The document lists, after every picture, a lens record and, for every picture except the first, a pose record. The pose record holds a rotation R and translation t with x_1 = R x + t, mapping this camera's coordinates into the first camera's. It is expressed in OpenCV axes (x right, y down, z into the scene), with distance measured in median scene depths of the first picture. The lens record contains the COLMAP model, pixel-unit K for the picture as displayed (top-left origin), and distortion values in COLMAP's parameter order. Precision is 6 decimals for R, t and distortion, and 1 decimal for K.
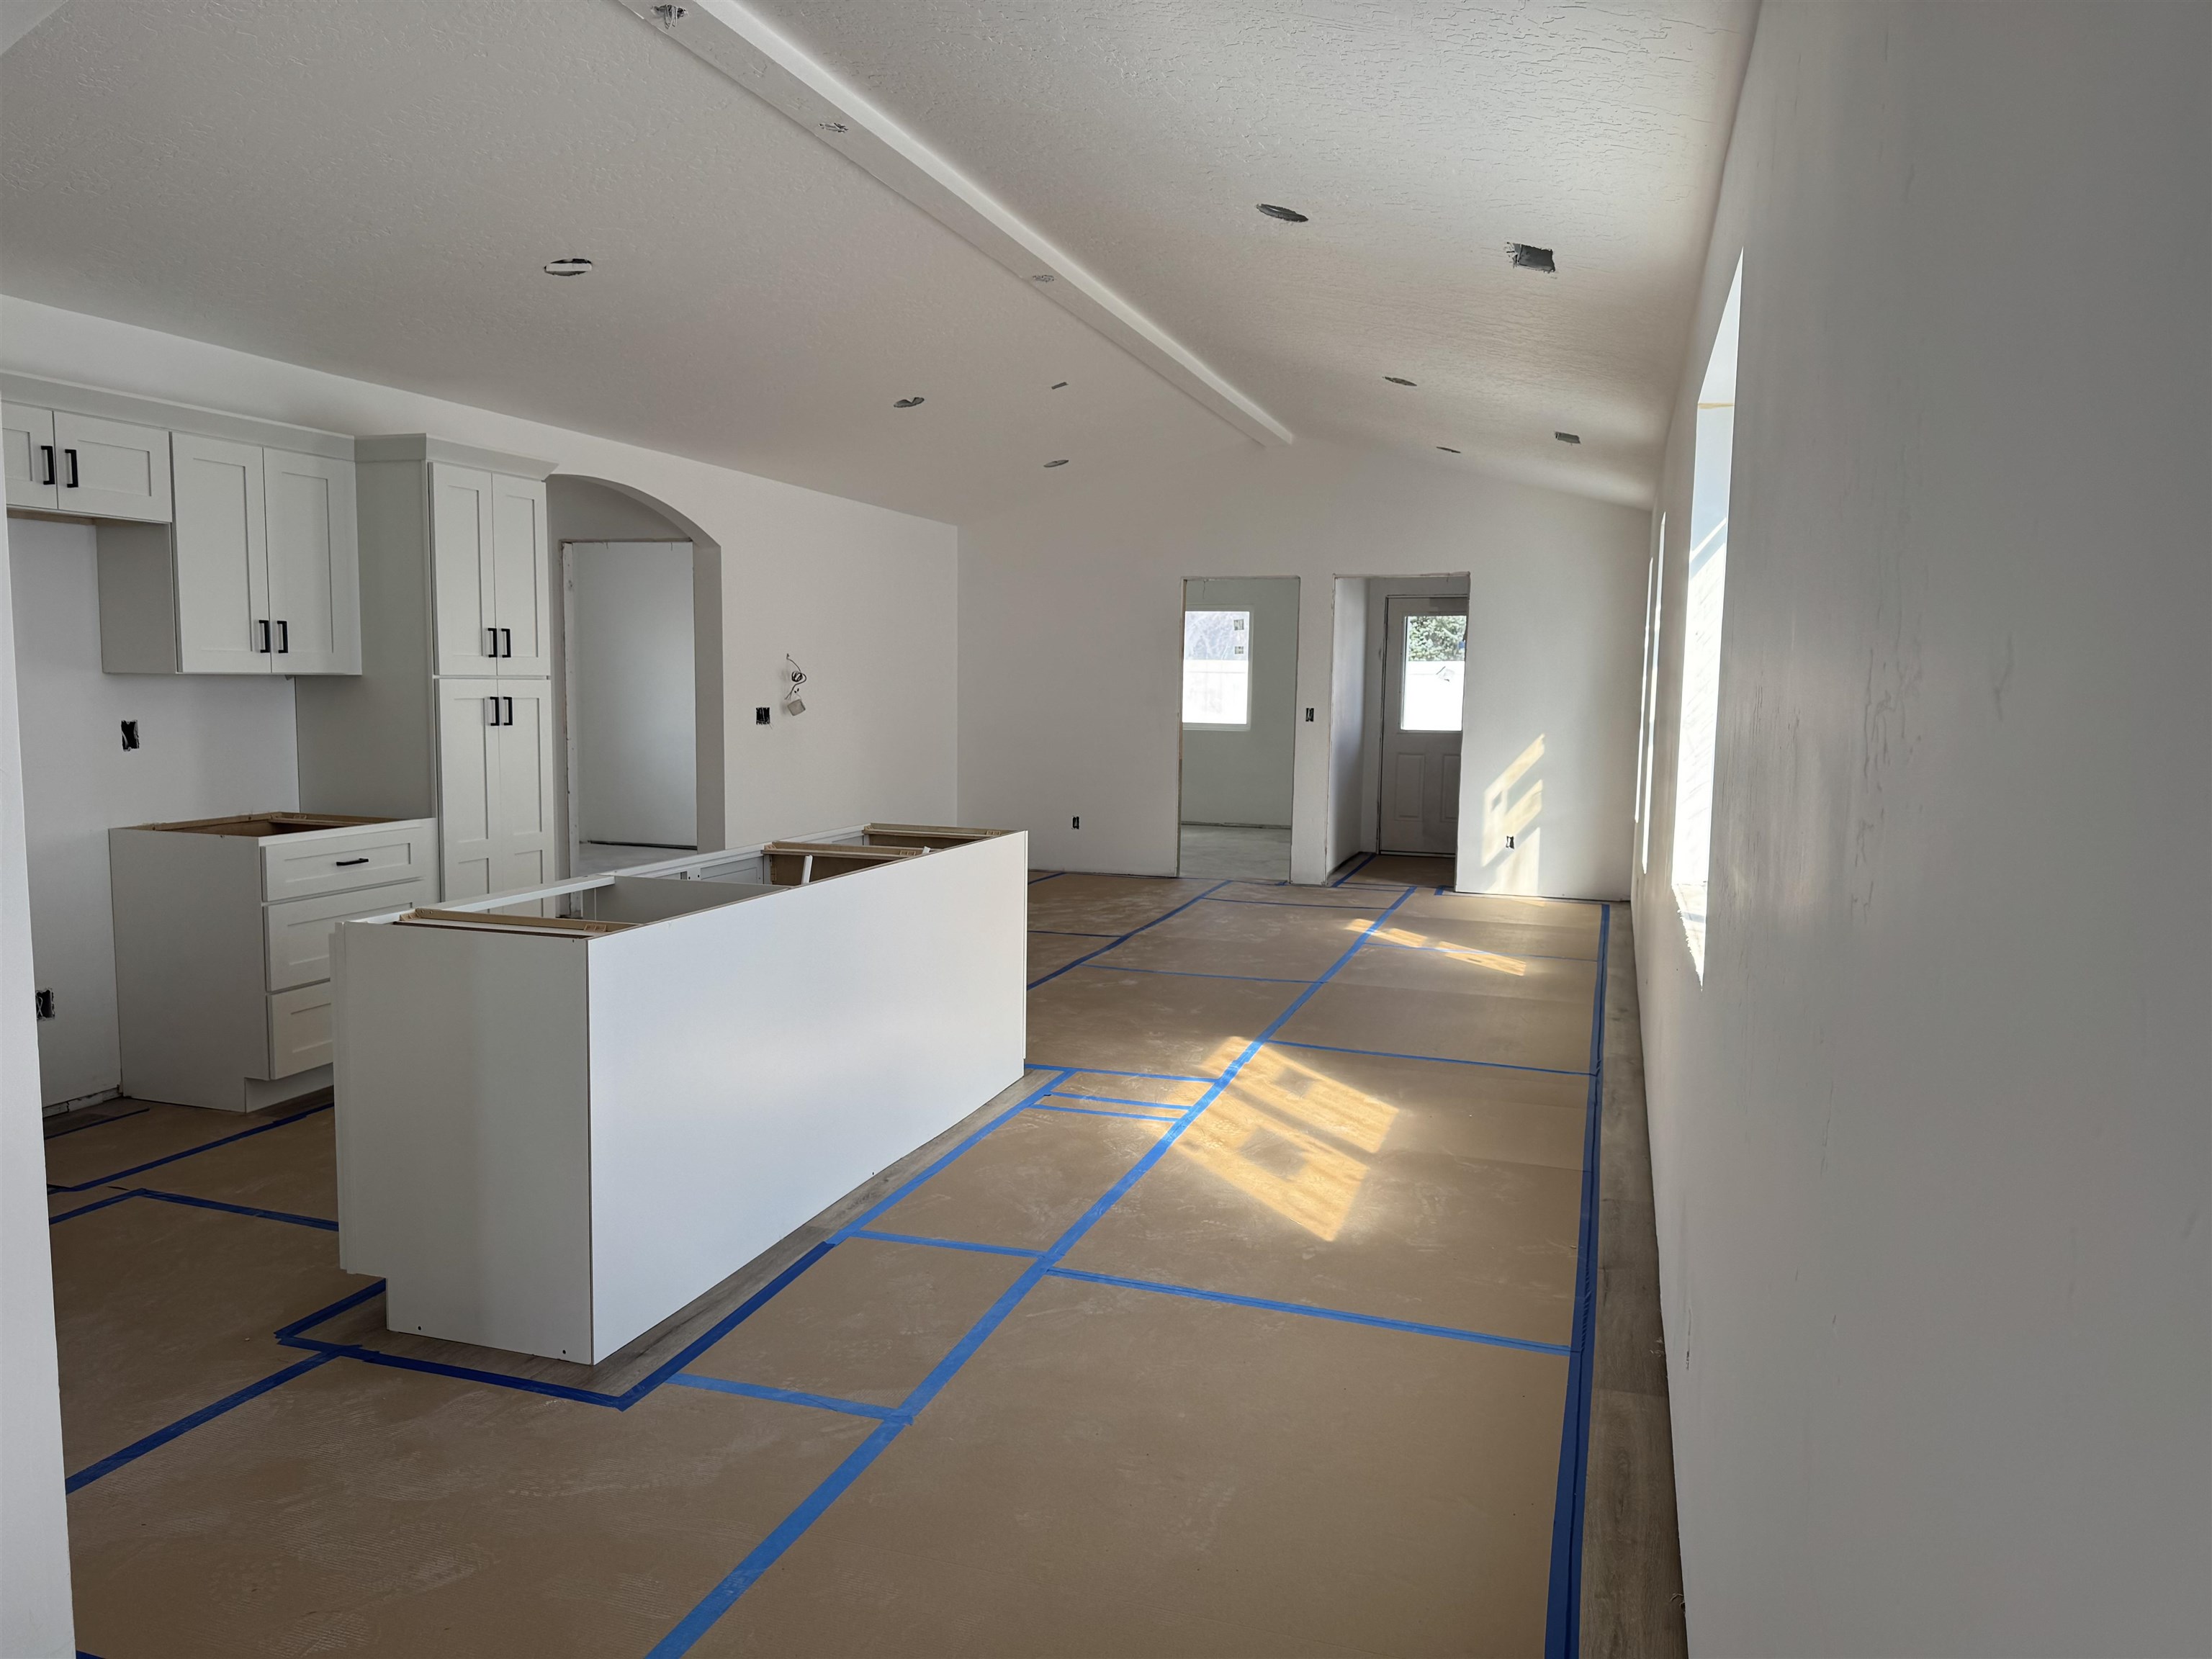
lens RADIAL K [[1530.1, 0, 1106.0], [0, 1530.1, 829.5], [0, 0, 1]] dist [0.033668, -0.030171]
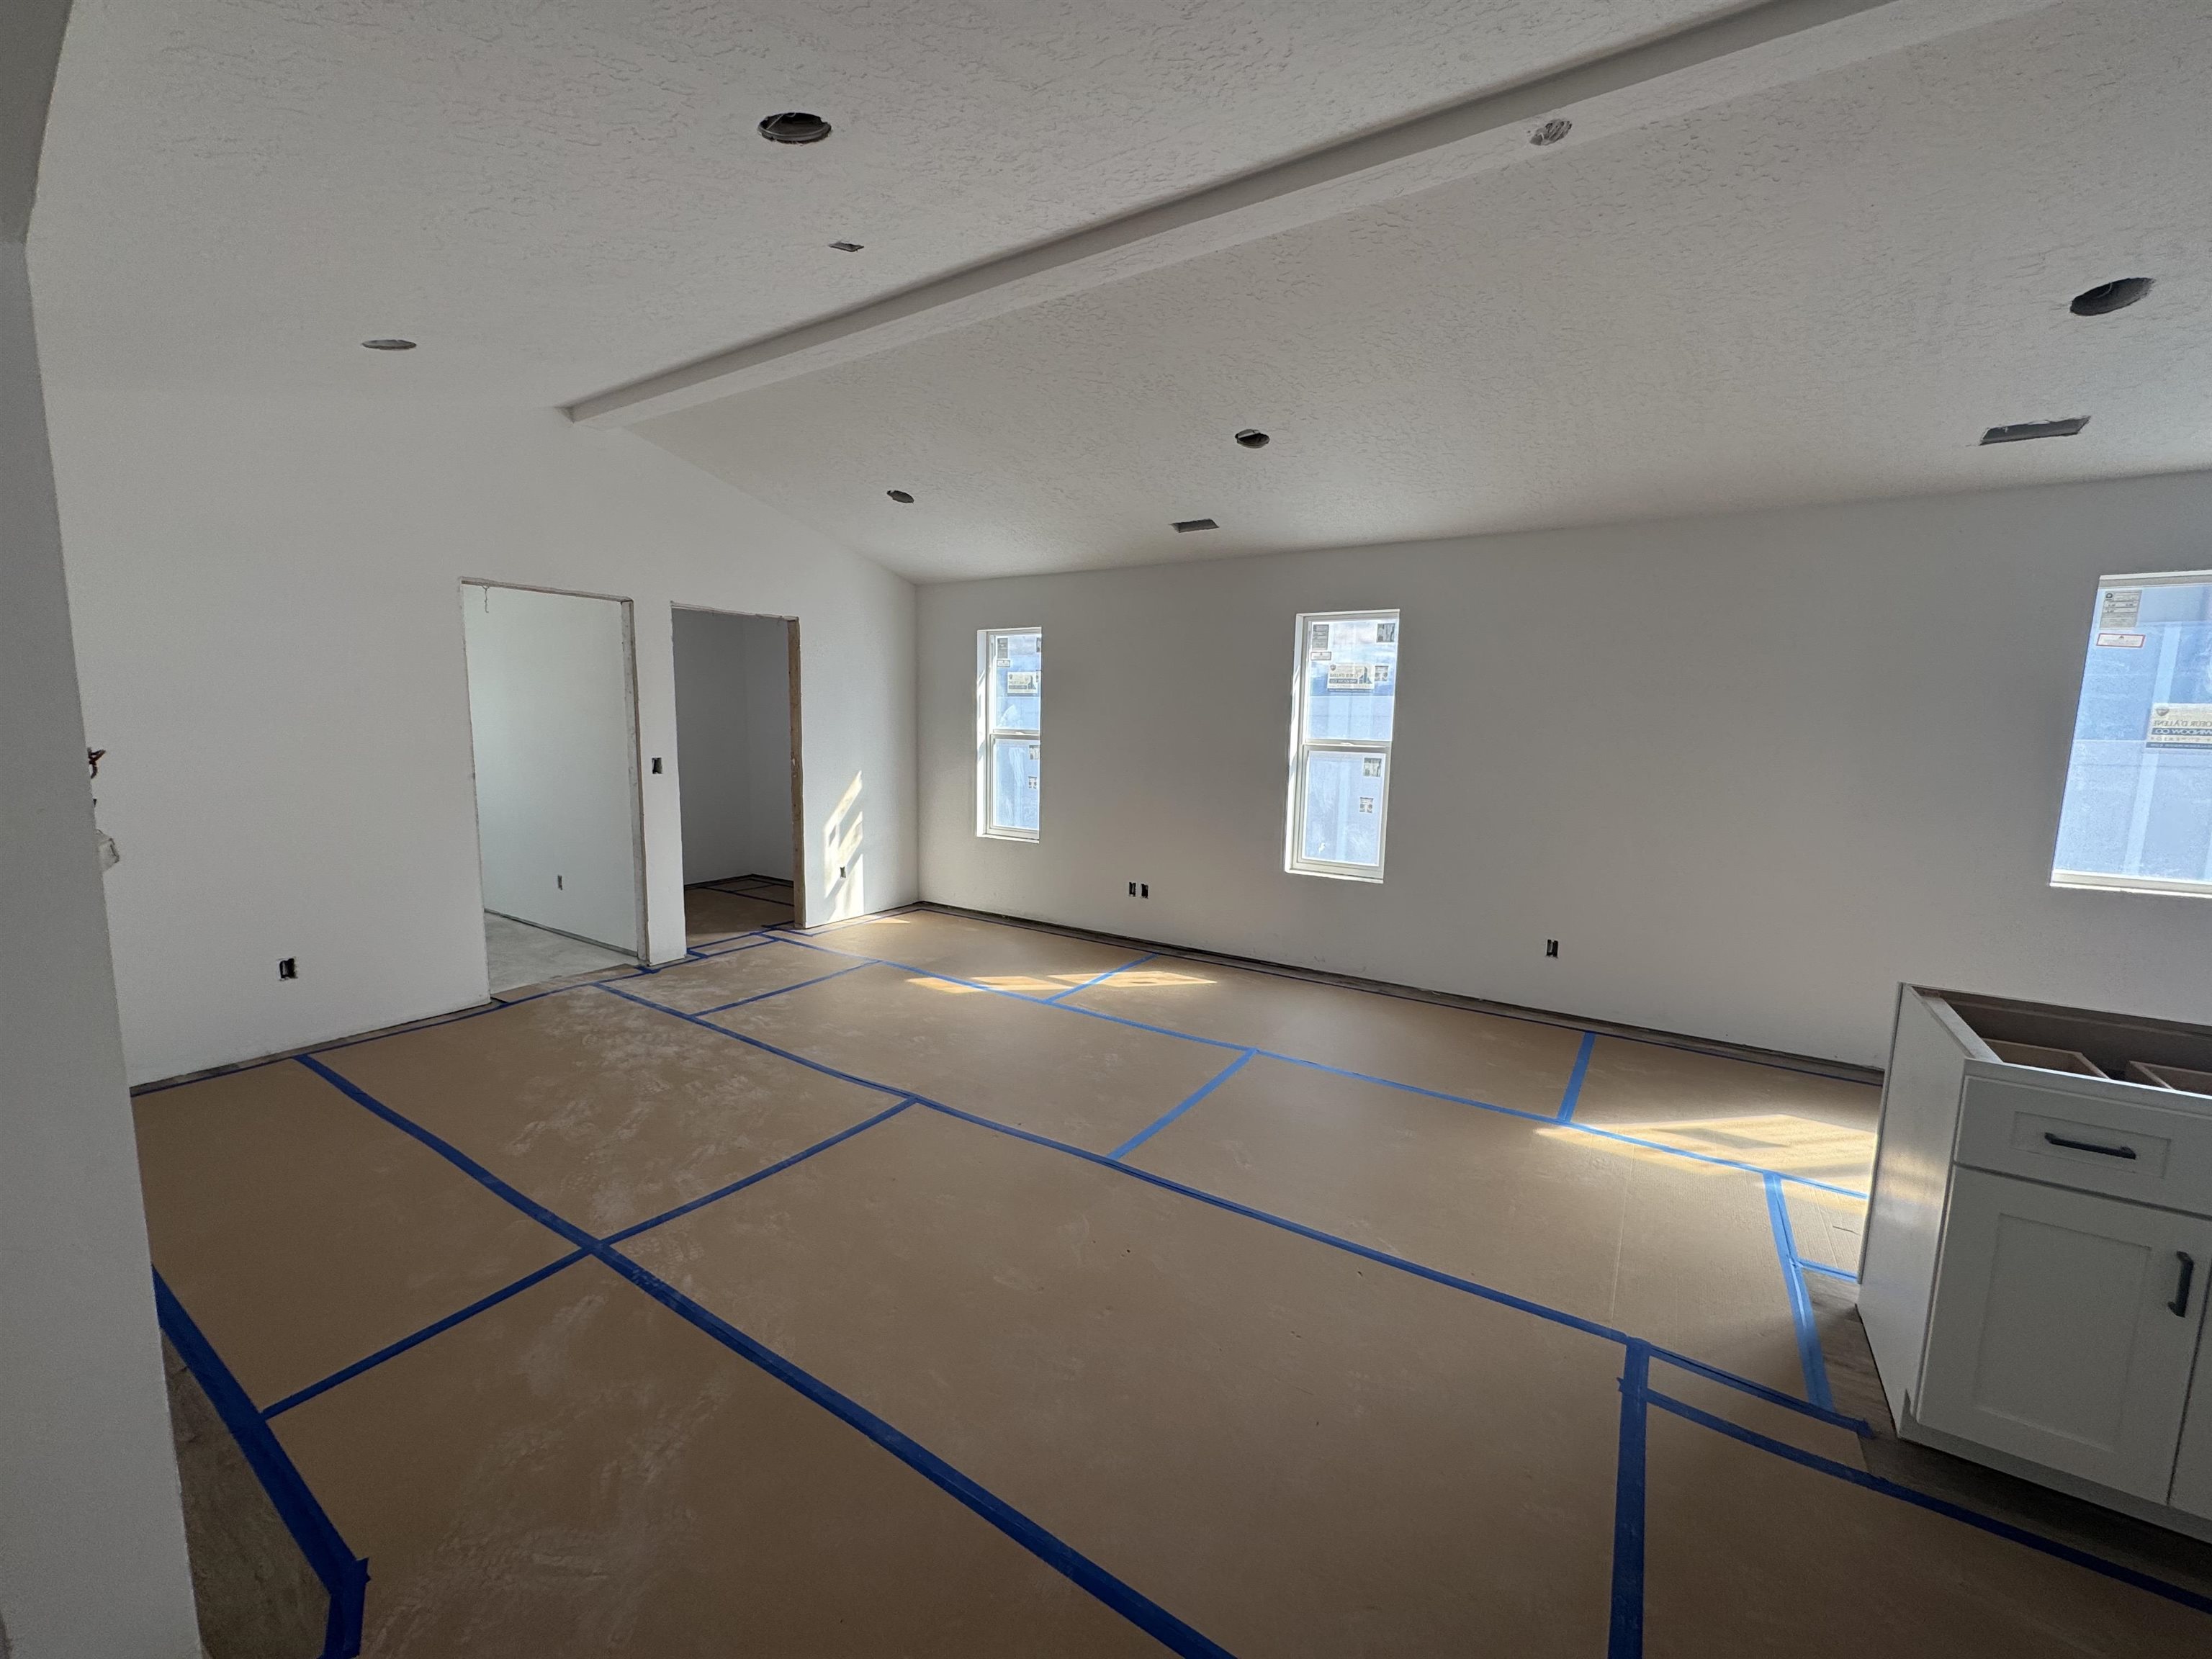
lens RADIAL K [[876.7, 0, 1106.0], [0, 876.7, 829.5], [0, 0, 1]] dist [-0.002280, 0.000139]
pose [[0.261894, -0.134506, 0.955678, -0.502160], [0.082209, 0.989750, 0.116772, -0.141501], [-0.961589, 0.047984, 0.270268, 1.164929]]
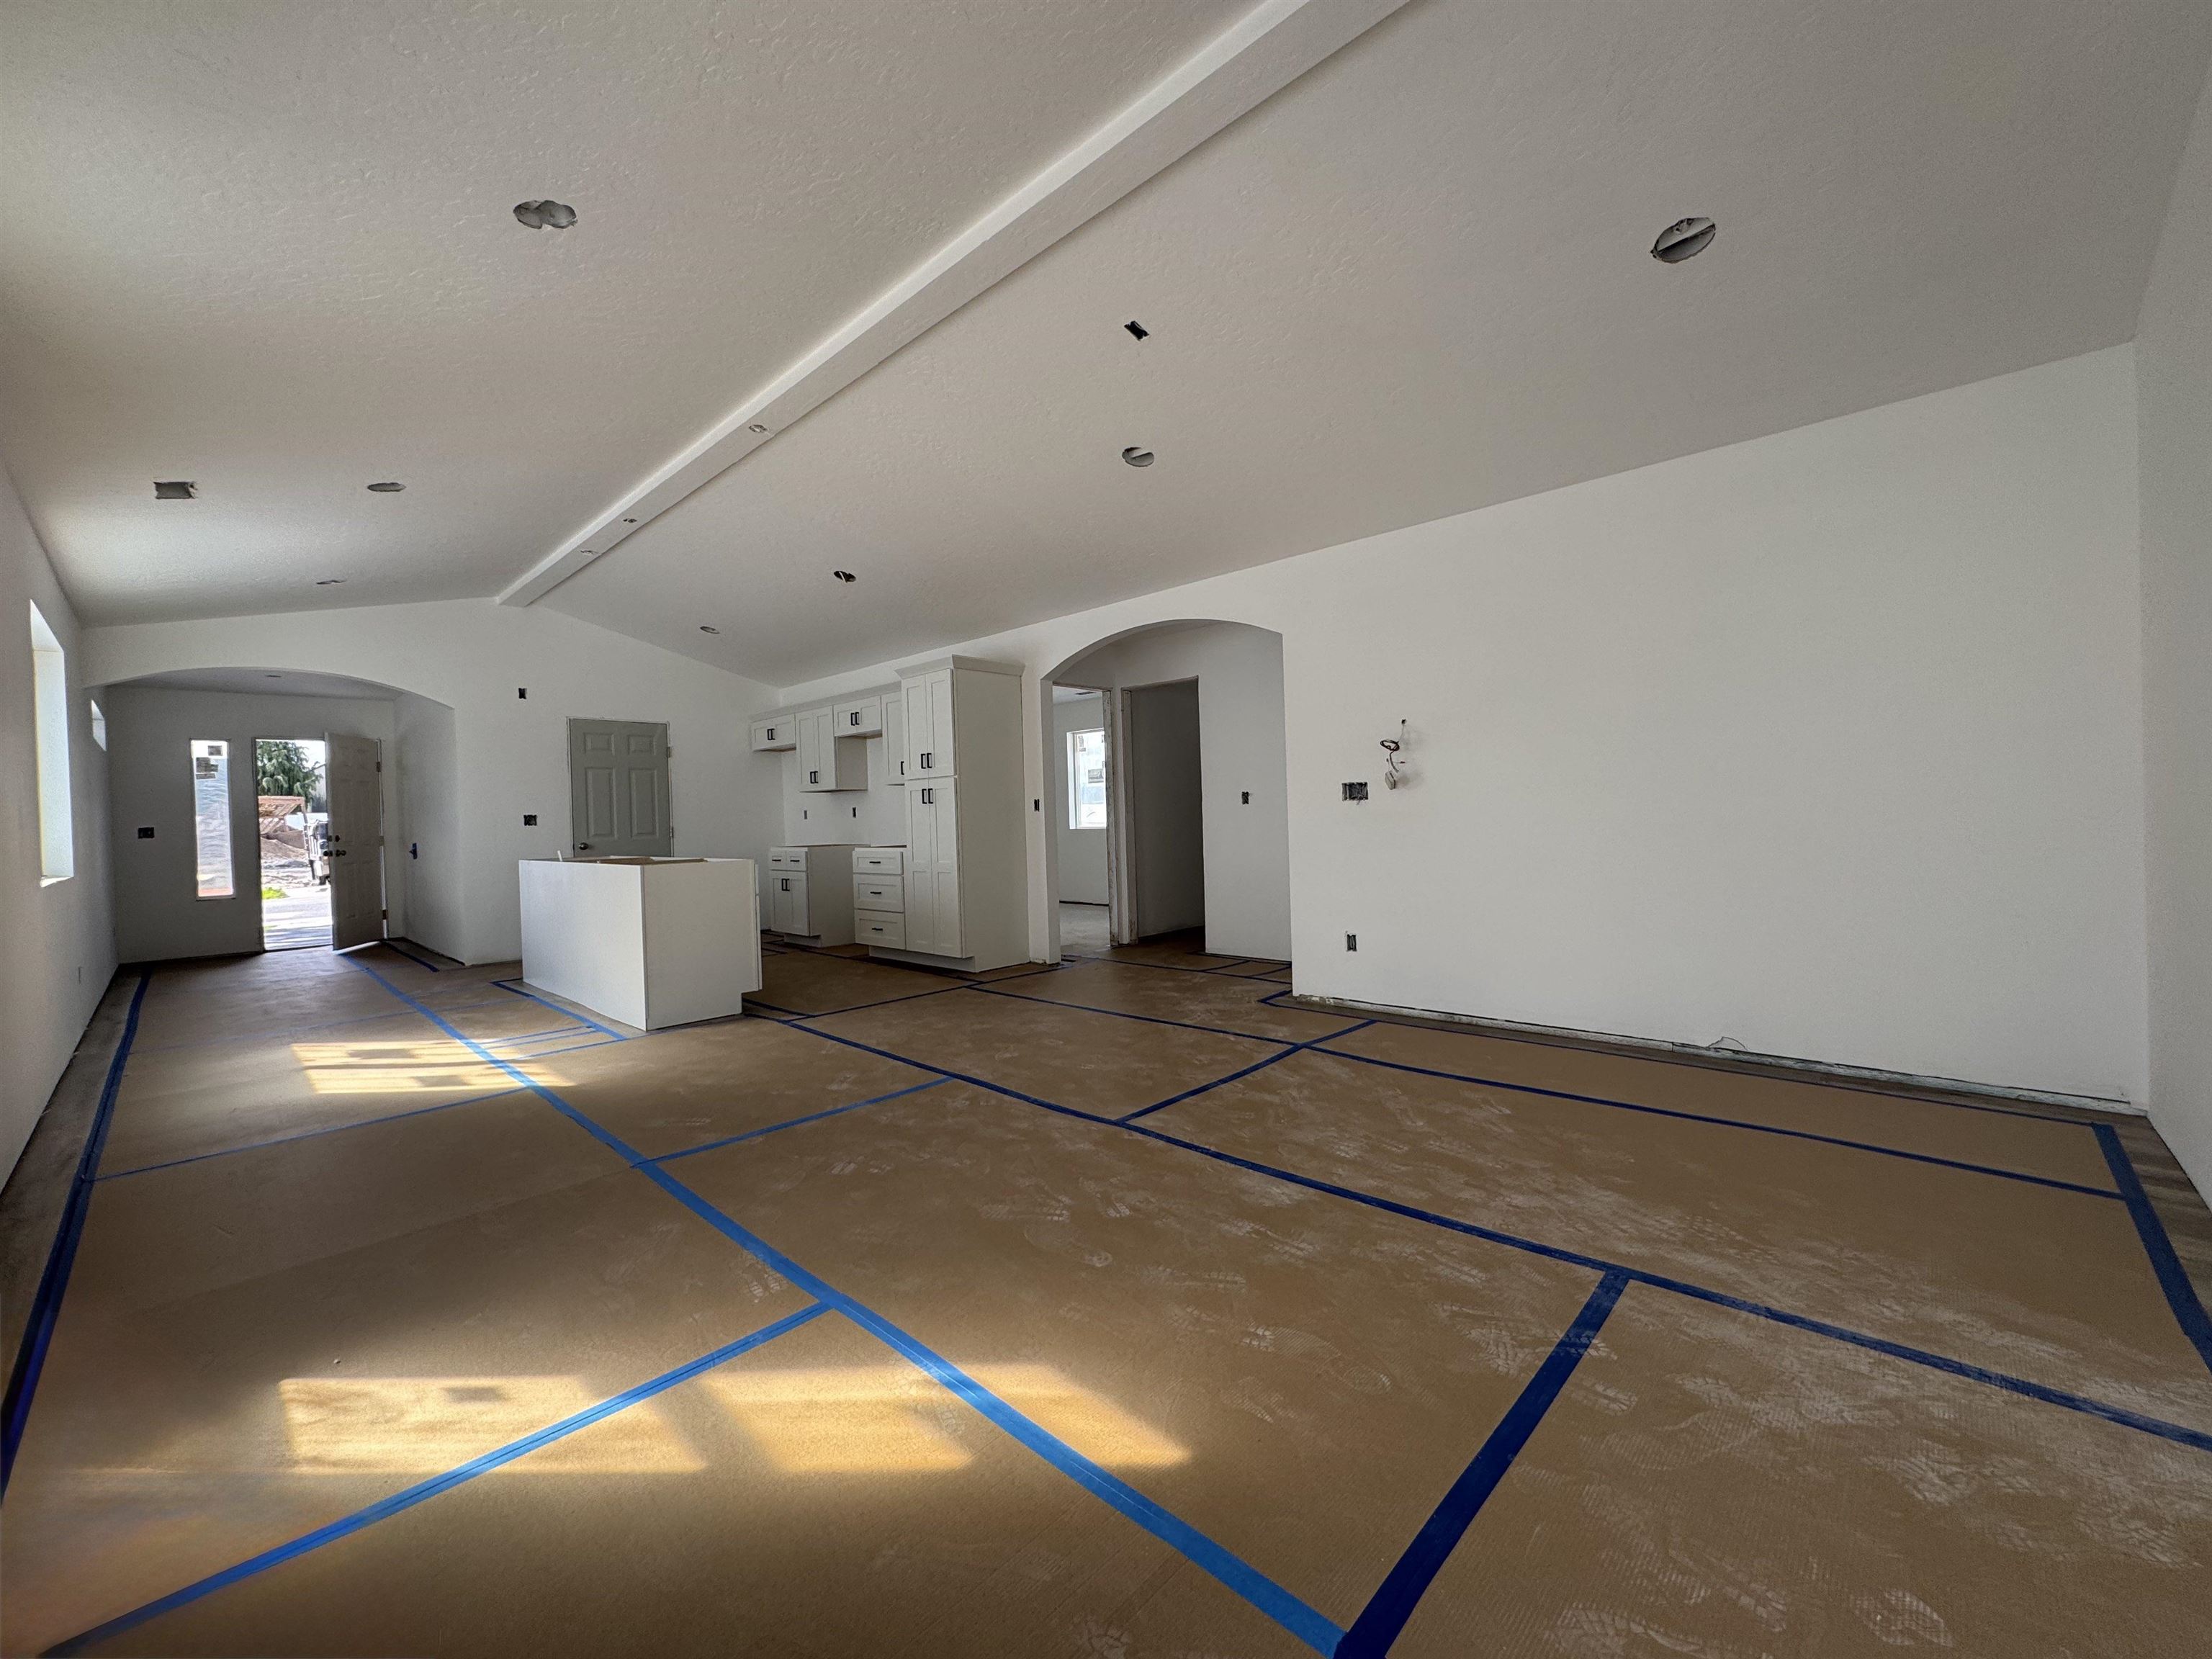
lens RADIAL K [[876.7, 0, 1106.0], [0, 876.7, 829.5], [0, 0, 1]] dist [-0.002280, 0.000139]
pose [[-0.430345, 0.010199, -0.902607, 0.500252], [-0.068442, 0.996689, 0.043894, -0.098552], [0.900066, 0.080666, -0.428222, 1.673723]]
